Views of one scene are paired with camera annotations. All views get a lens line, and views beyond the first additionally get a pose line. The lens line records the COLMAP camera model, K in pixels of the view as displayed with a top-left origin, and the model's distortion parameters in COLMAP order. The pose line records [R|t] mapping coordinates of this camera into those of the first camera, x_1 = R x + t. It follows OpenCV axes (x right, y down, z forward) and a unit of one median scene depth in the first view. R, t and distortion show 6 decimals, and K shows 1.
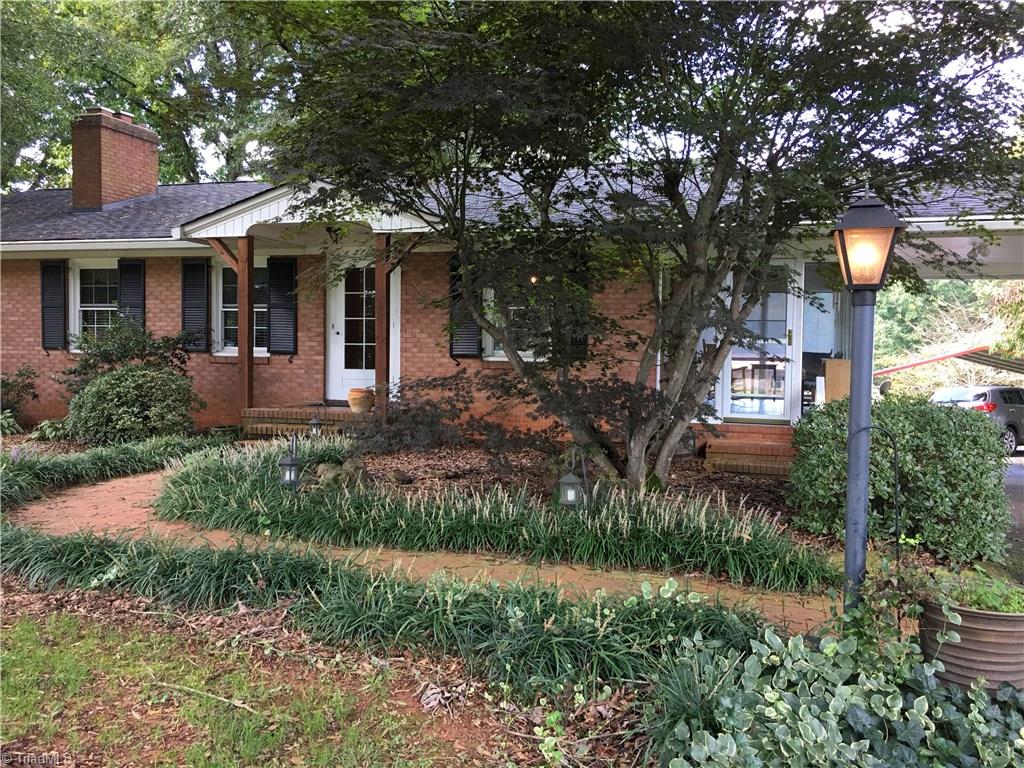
lens RADIAL K [[870.3, 0, 512.1], [0, 870.3, 382.4], [0, 0, 1]] dist [0.035352, -0.030533]
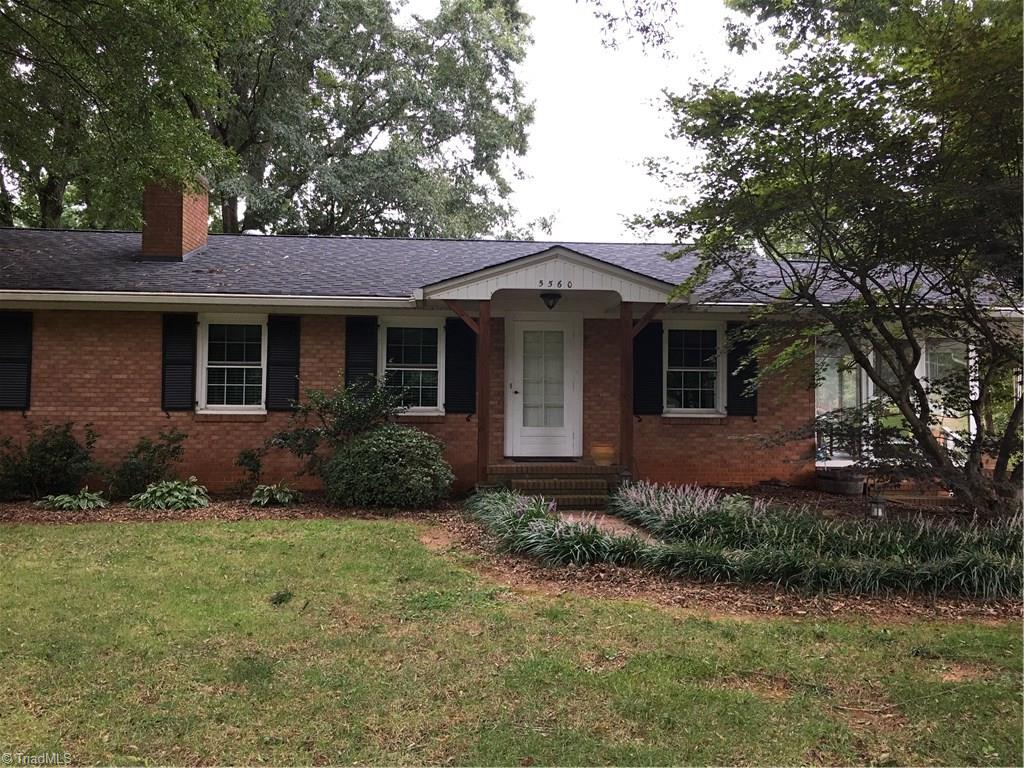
lens RADIAL K [[870.3, 0, 511.3], [0, 870.3, 384.7], [0, 0, 1]] dist [0.035352, -0.030533]
pose [[0.934904, 0.001328, 0.354898, -0.541945], [0.018929, 0.998383, -0.053602, -0.009083], [-0.354396, 0.056831, 0.933367, 0.024153]]
